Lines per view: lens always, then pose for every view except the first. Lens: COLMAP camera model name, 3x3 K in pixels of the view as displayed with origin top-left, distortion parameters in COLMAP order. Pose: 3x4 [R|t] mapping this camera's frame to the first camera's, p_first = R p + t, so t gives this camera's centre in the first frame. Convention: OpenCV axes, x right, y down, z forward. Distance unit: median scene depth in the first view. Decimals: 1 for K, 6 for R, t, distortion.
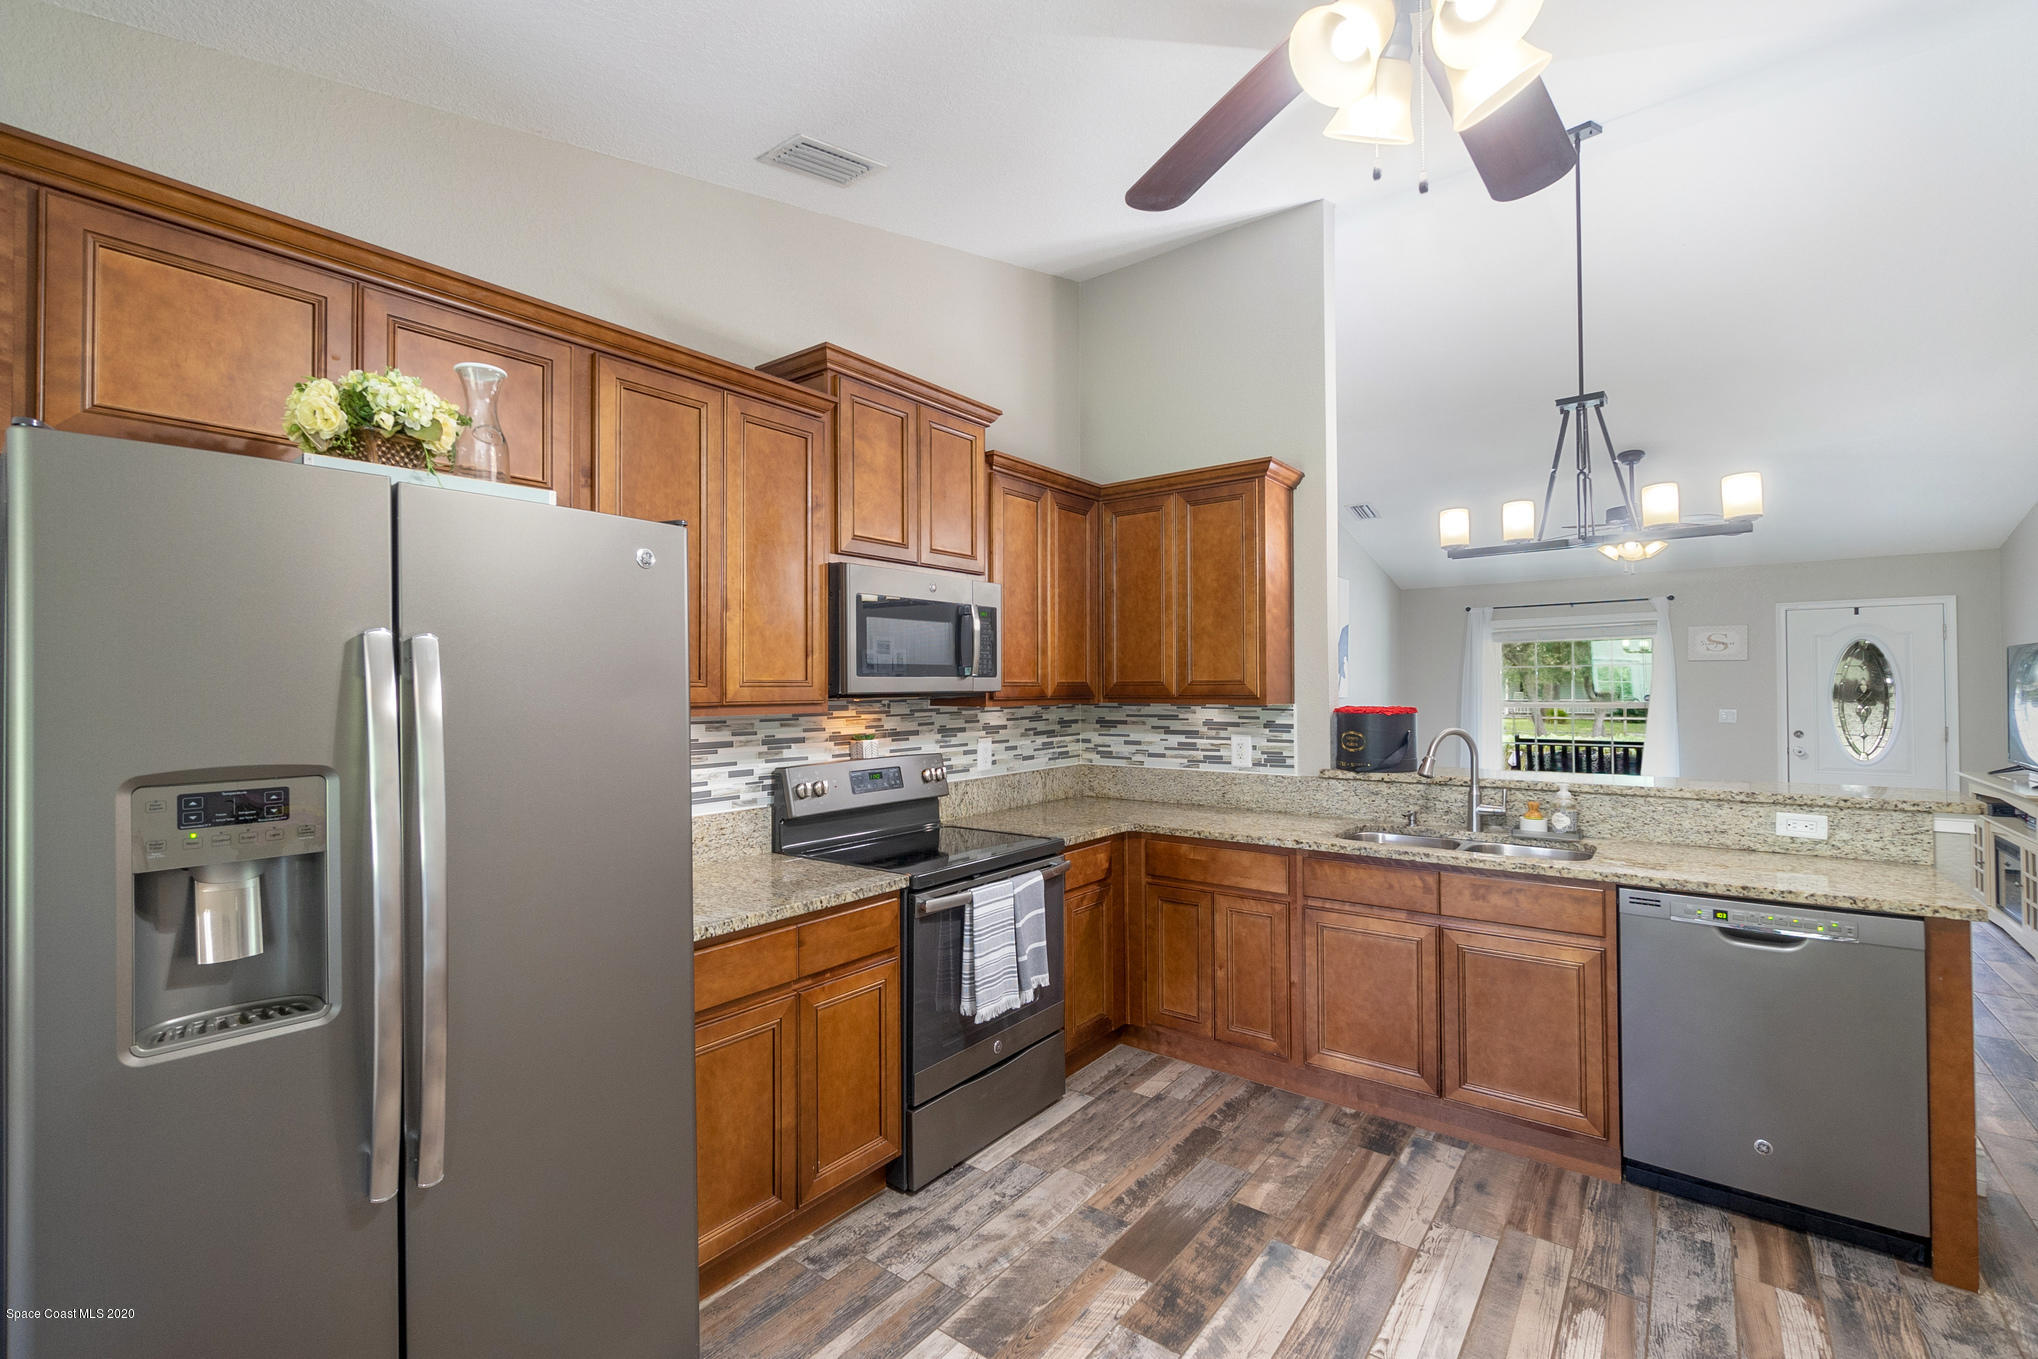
lens RADIAL K [[871.2, 0, 1019.0], [0, 871.2, 679.5], [0, 0, 1]] dist [-0.001373, 0.000102]
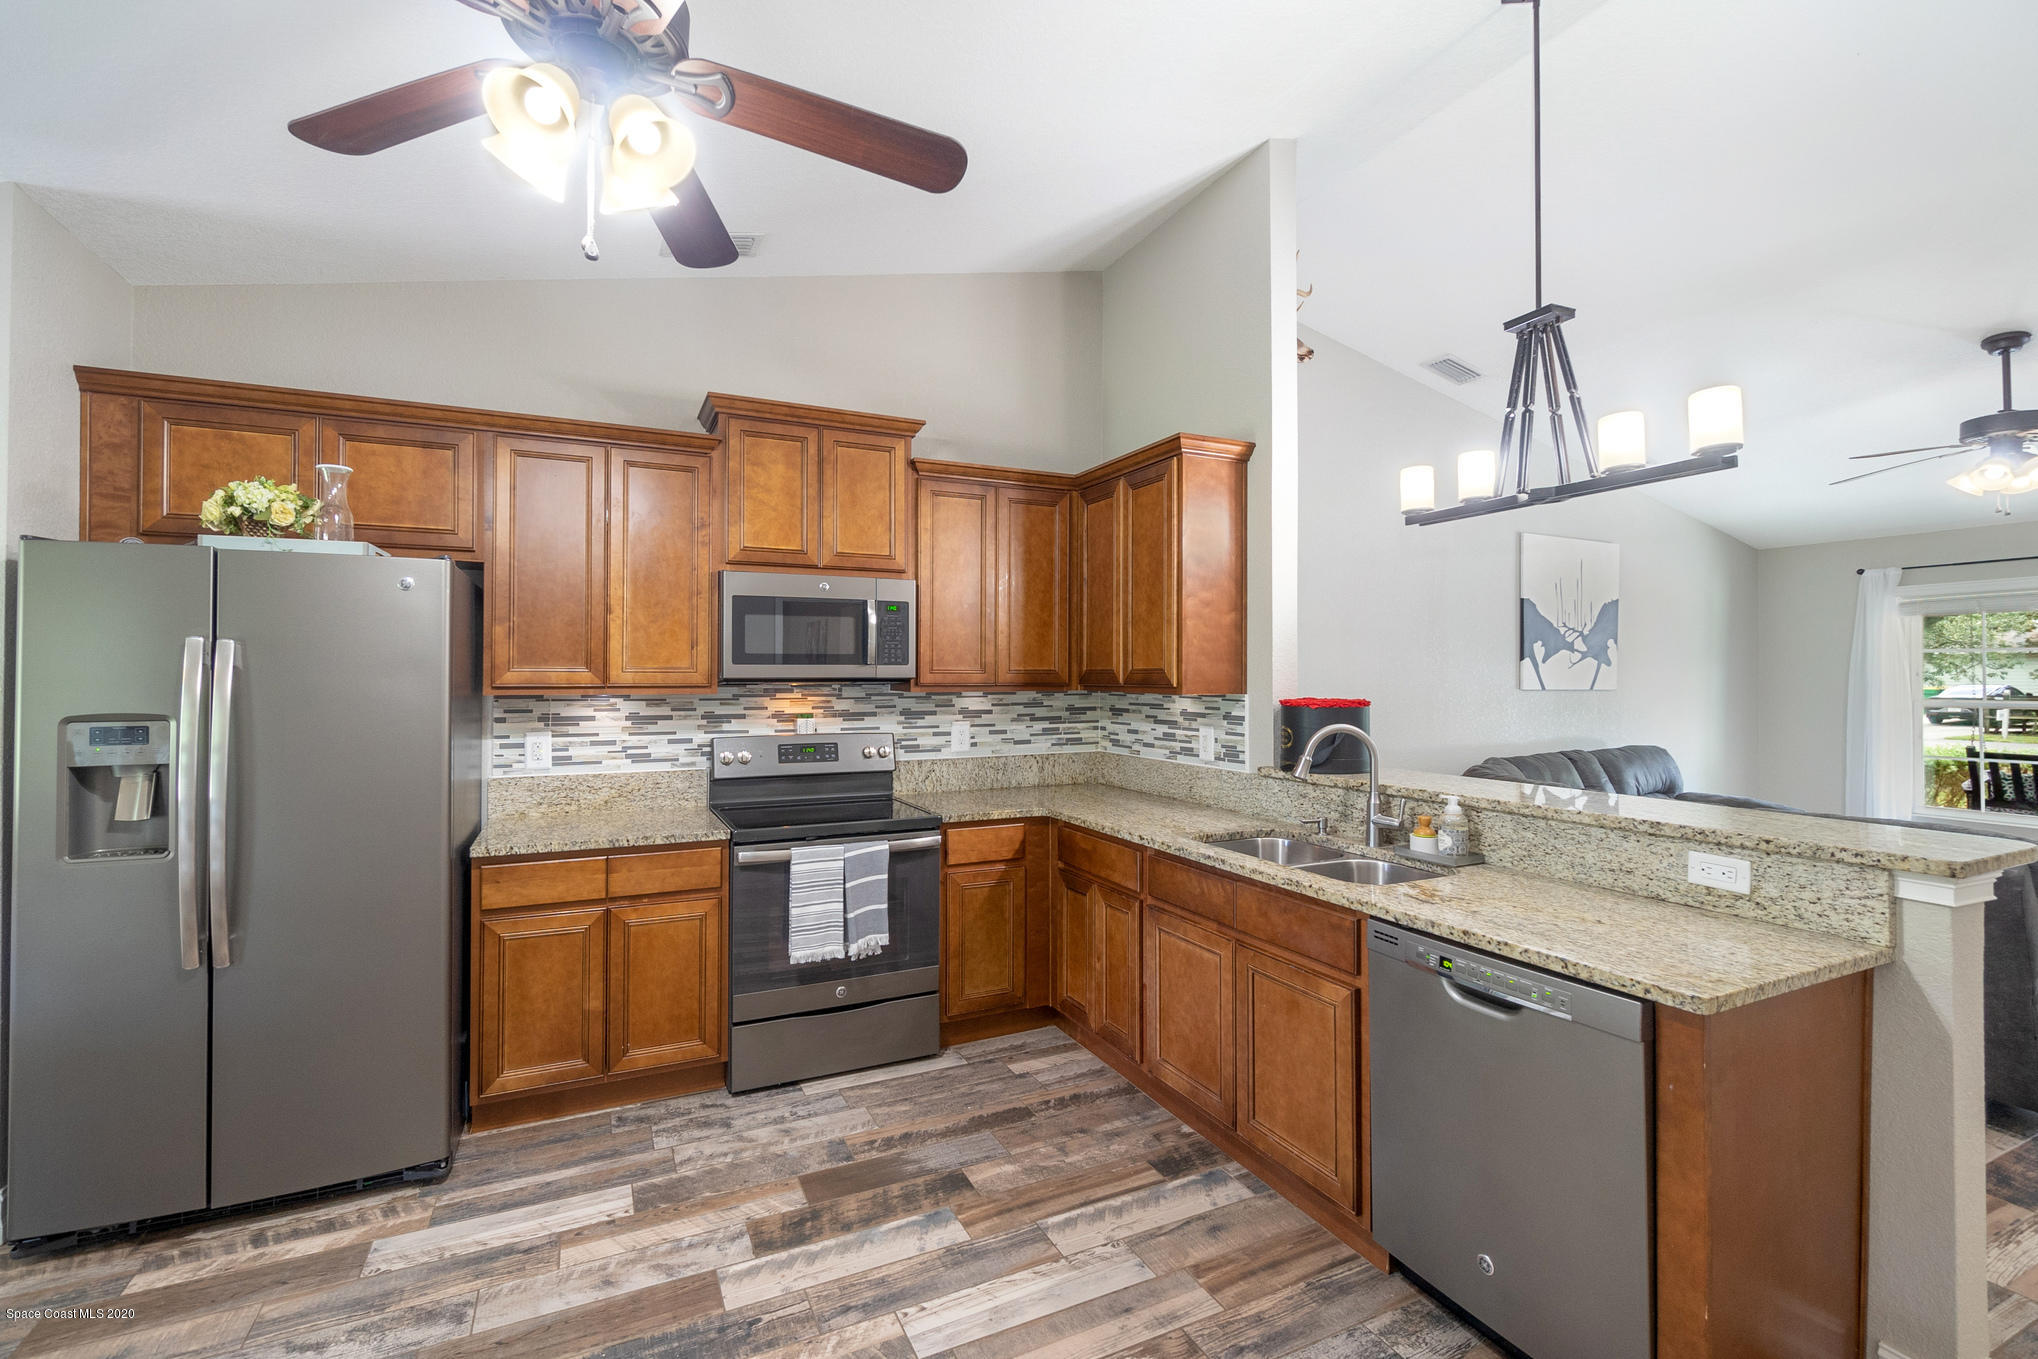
lens RADIAL K [[874.8, 0, 1014.0], [0, 874.8, 668.4], [0, 0, 1]] dist [-0.000531, -0.000202]
pose [[0.894140, 0.003388, -0.447775, 0.666378], [-0.002265, 0.999993, 0.003045, -0.002279], [0.447782, -0.001708, 0.894141, 0.083435]]
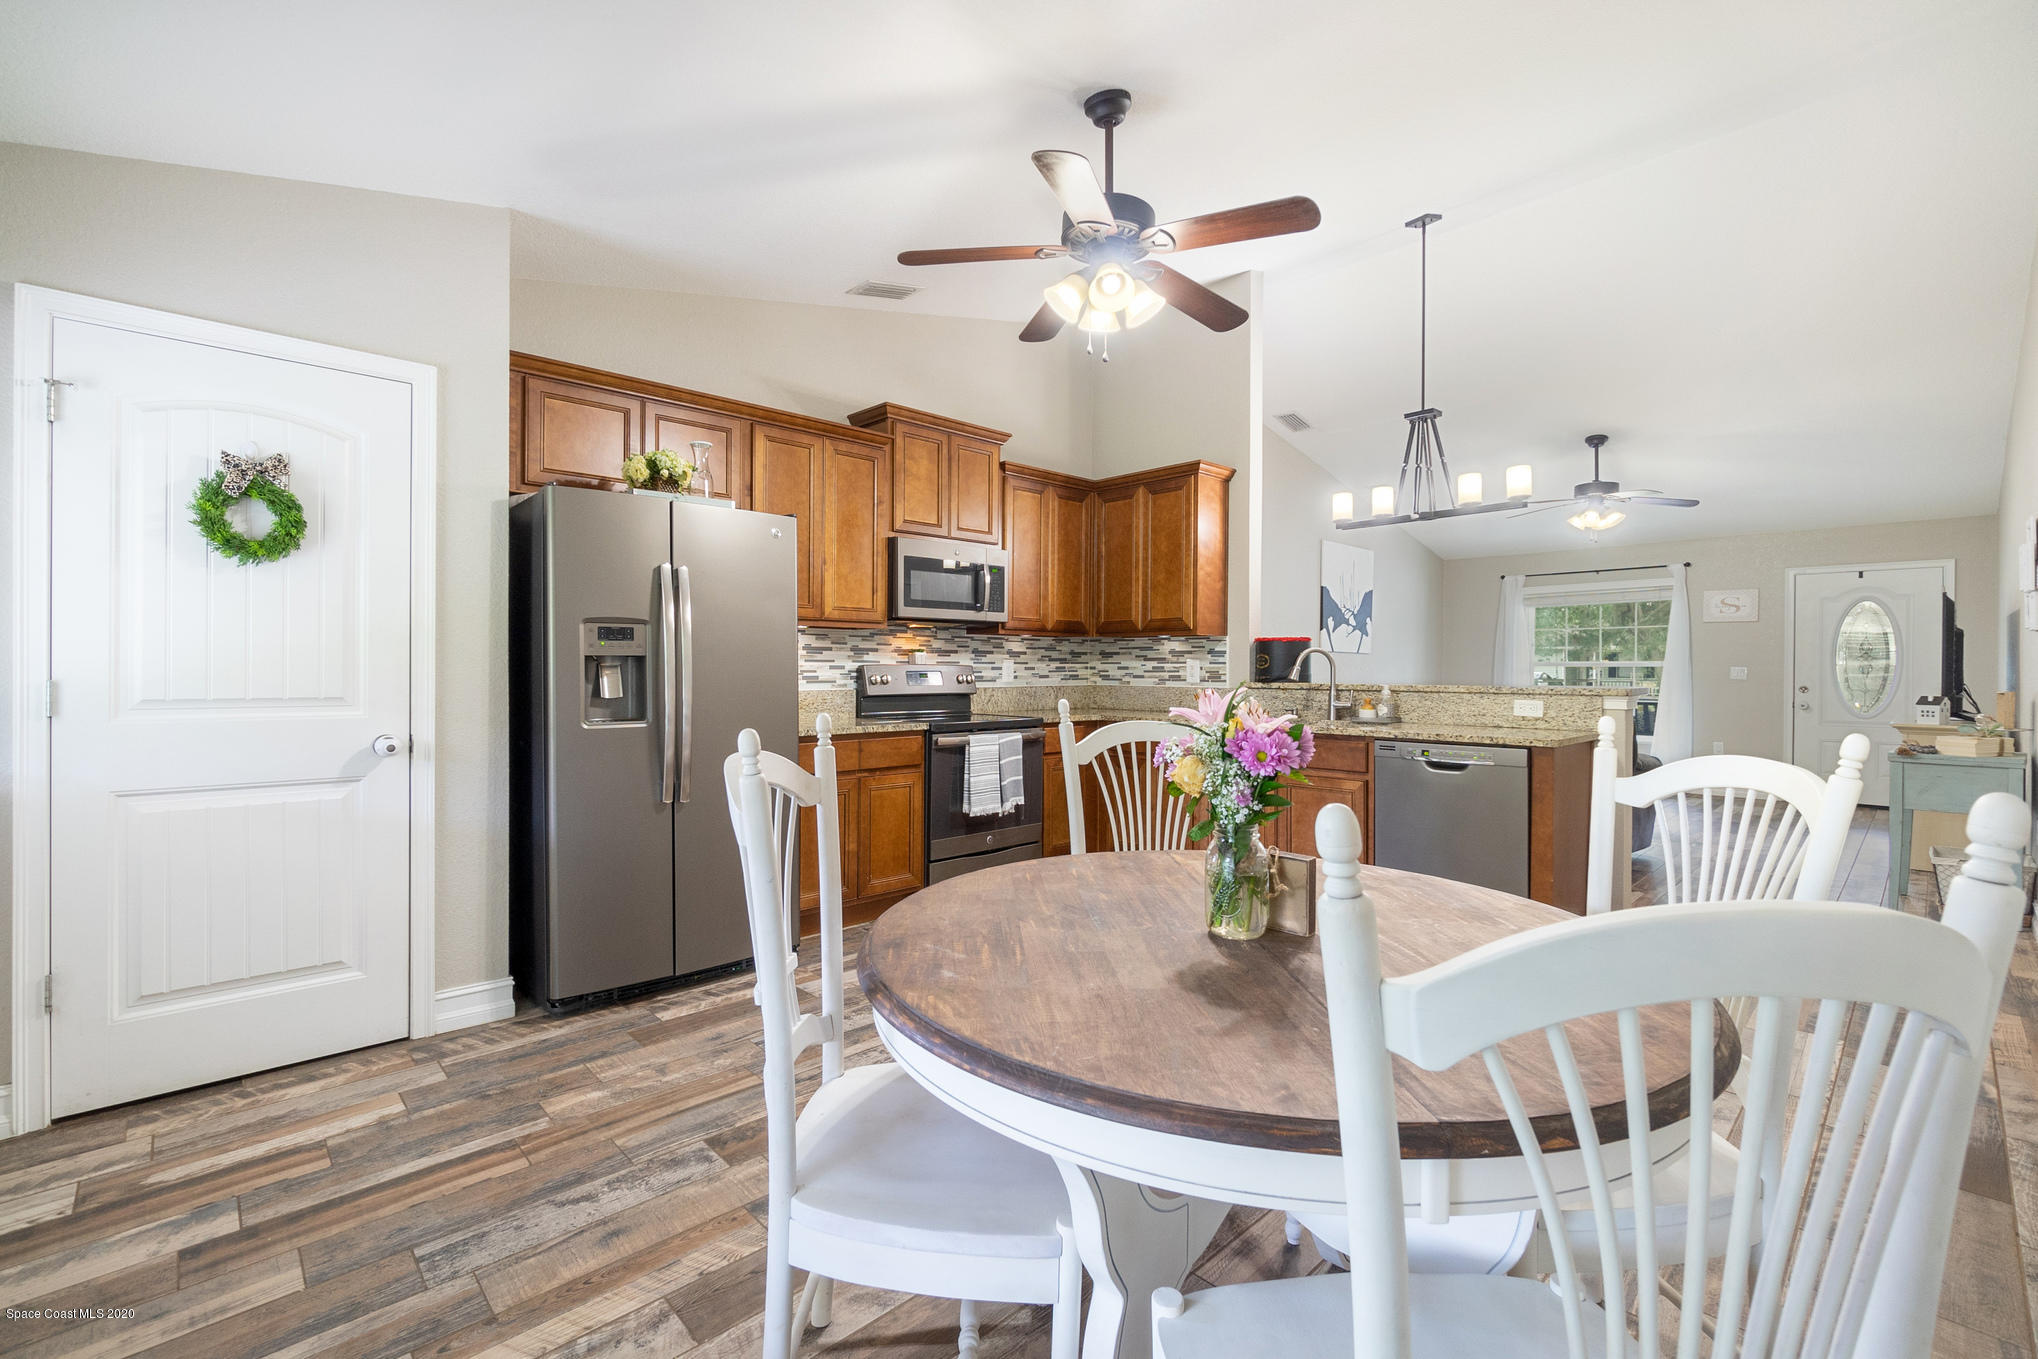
lens RADIAL K [[860.8, 0, 1024.9], [0, 860.8, 672.6], [0, 0, 1]] dist [0.000936, 0.000103]
pose [[0.989144, 0.010425, -0.146576, 0.259672], [-0.008130, 0.999835, 0.016250, 0.086878], [0.146722, -0.014882, 0.989066, -0.530750]]
